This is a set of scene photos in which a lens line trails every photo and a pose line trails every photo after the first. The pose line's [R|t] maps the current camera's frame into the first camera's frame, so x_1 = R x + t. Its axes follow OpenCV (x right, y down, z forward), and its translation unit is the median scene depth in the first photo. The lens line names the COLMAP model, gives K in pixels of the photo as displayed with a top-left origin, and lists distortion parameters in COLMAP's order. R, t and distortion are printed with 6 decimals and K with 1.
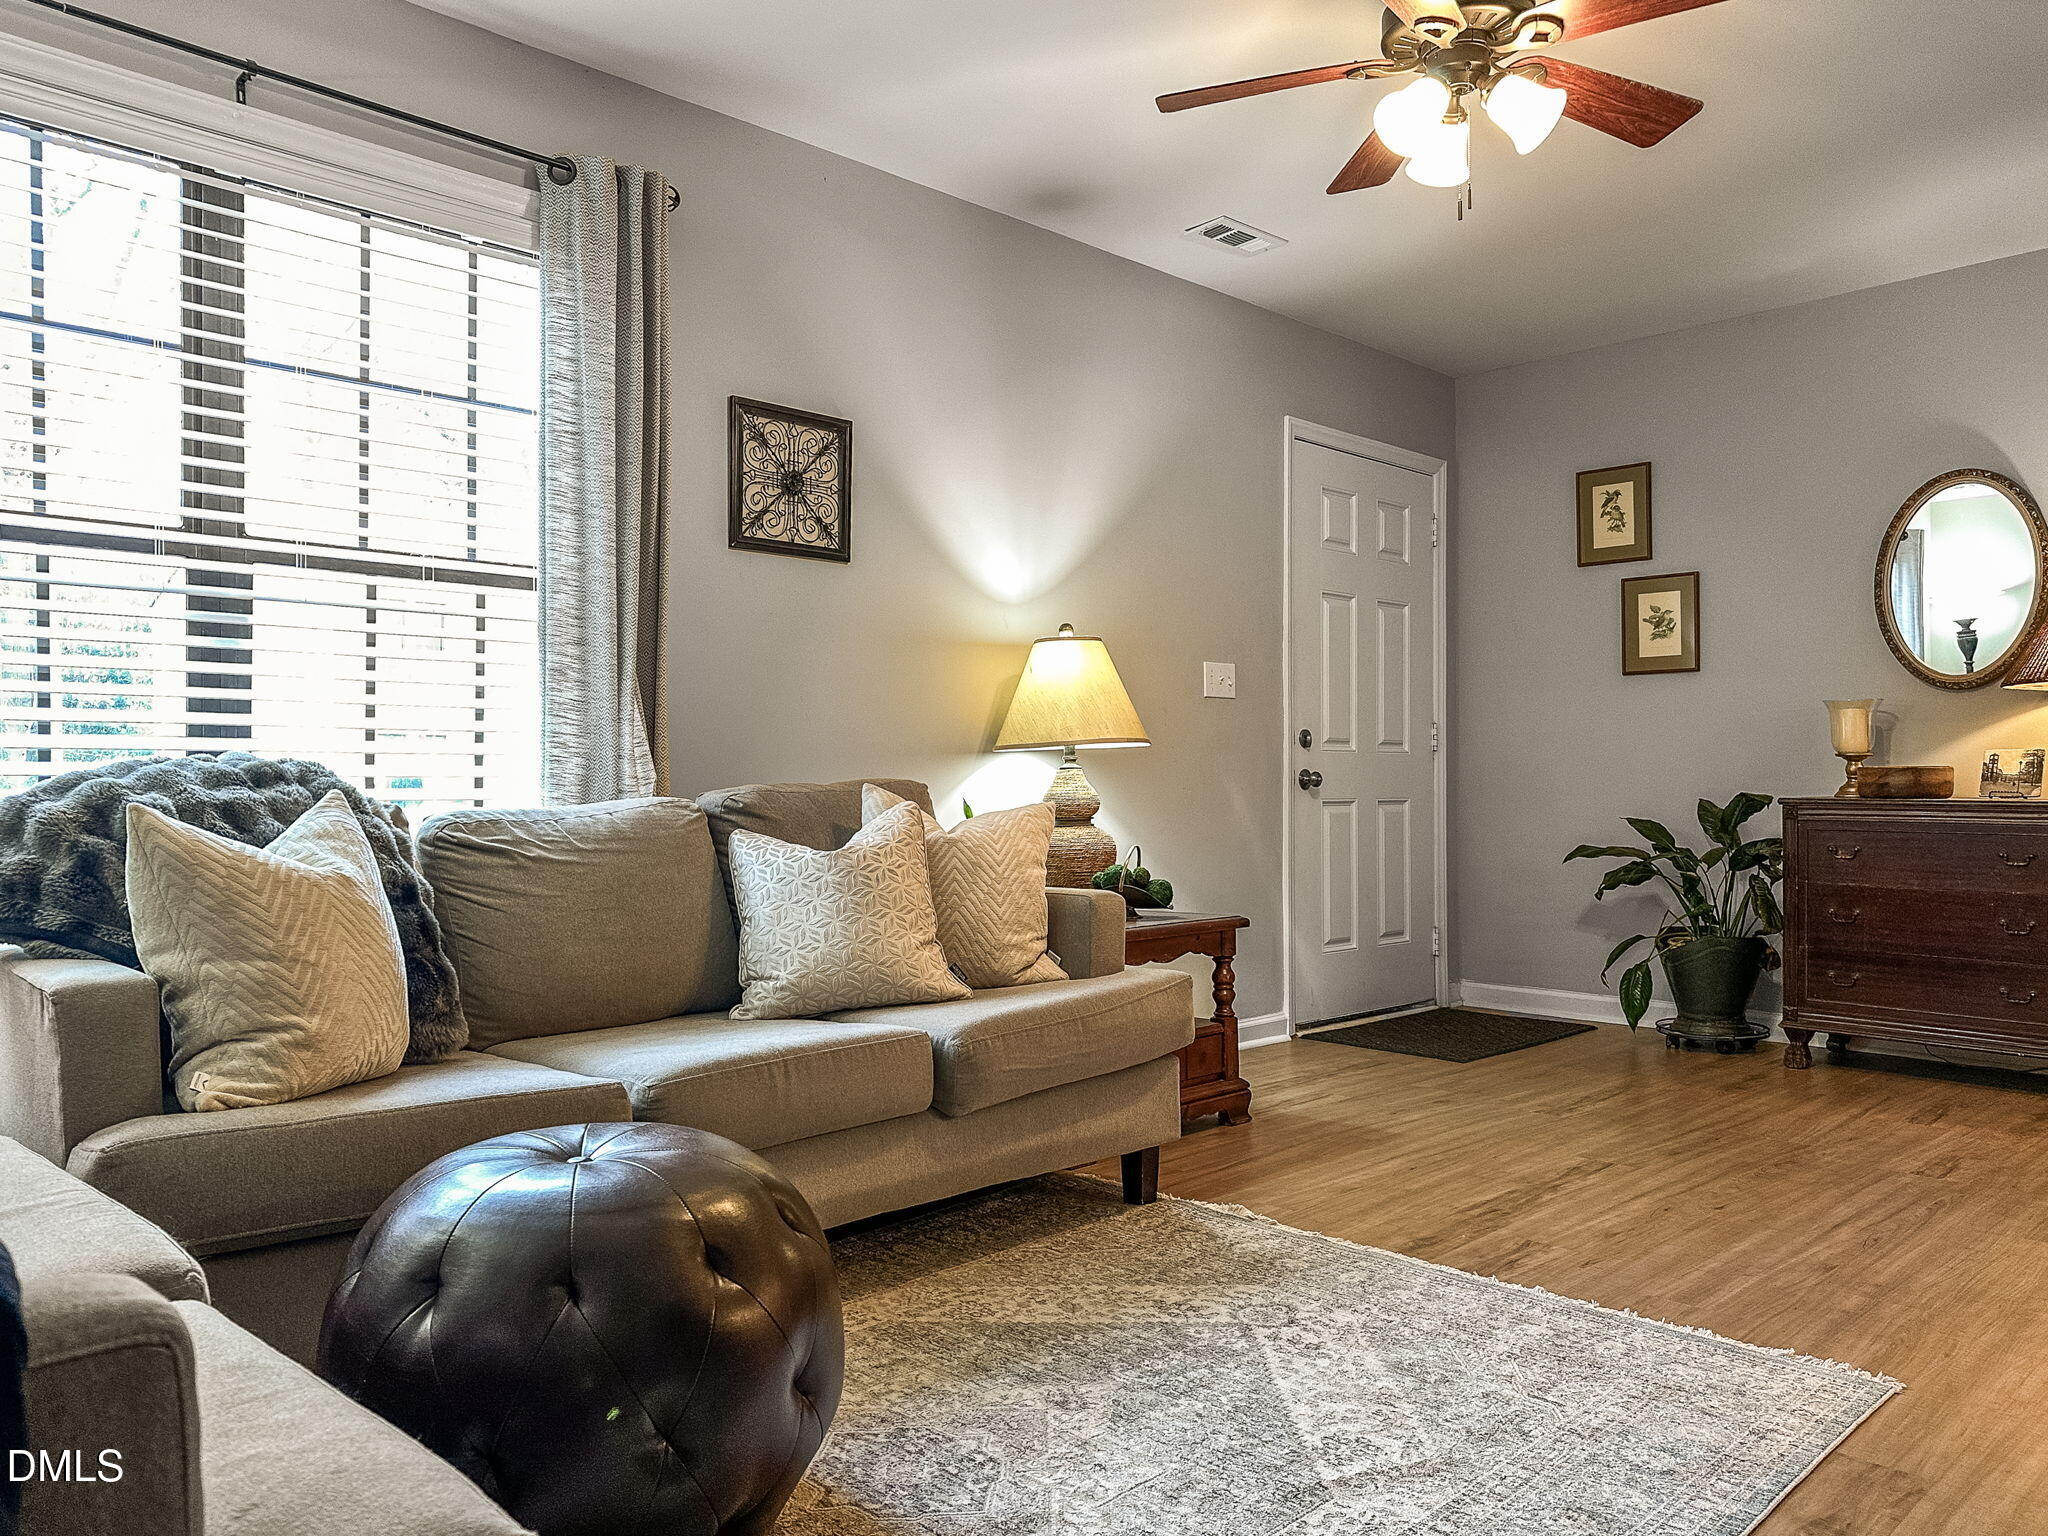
lens RADIAL K [[1473.3, 0, 1025.4], [0, 1473.3, 750.9], [0, 0, 1]] dist [0.010923, -0.020457]
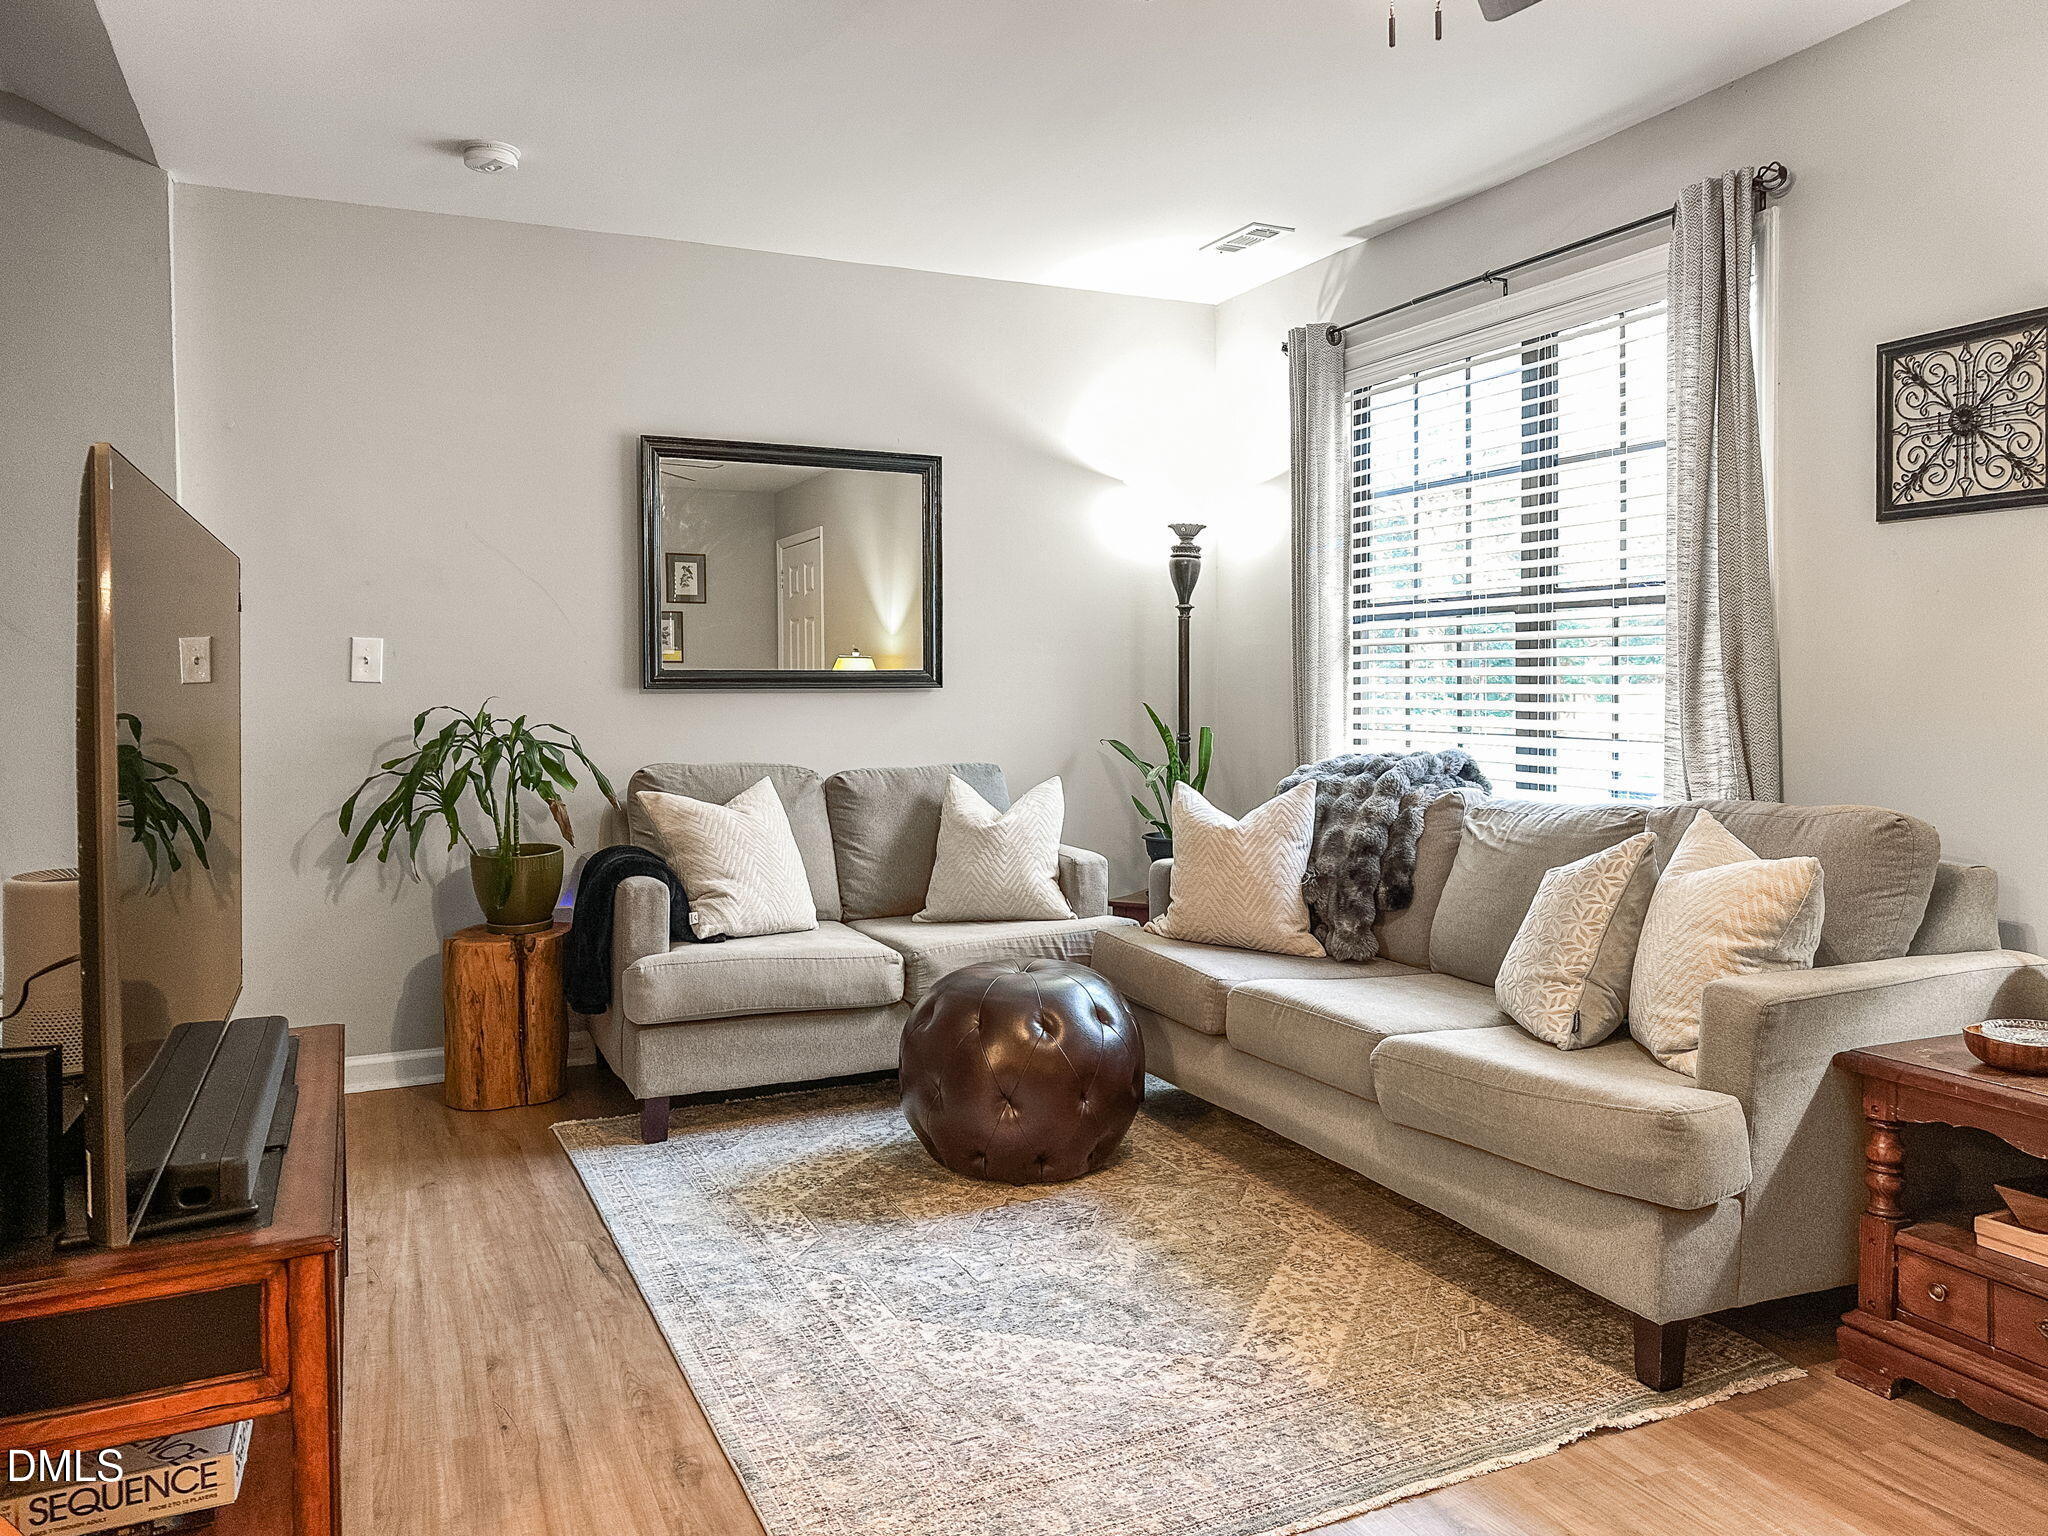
lens RADIAL K [[1473.3, 0, 1070.2], [0, 1473.3, 703.5], [0, 0, 1]] dist [0.010923, -0.020457]
pose [[-0.314178, 0.018123, -0.949191, 0.779897], [0.030223, 0.999502, 0.009080, -0.055660], [0.948883, -0.025835, -0.314570, 0.835149]]
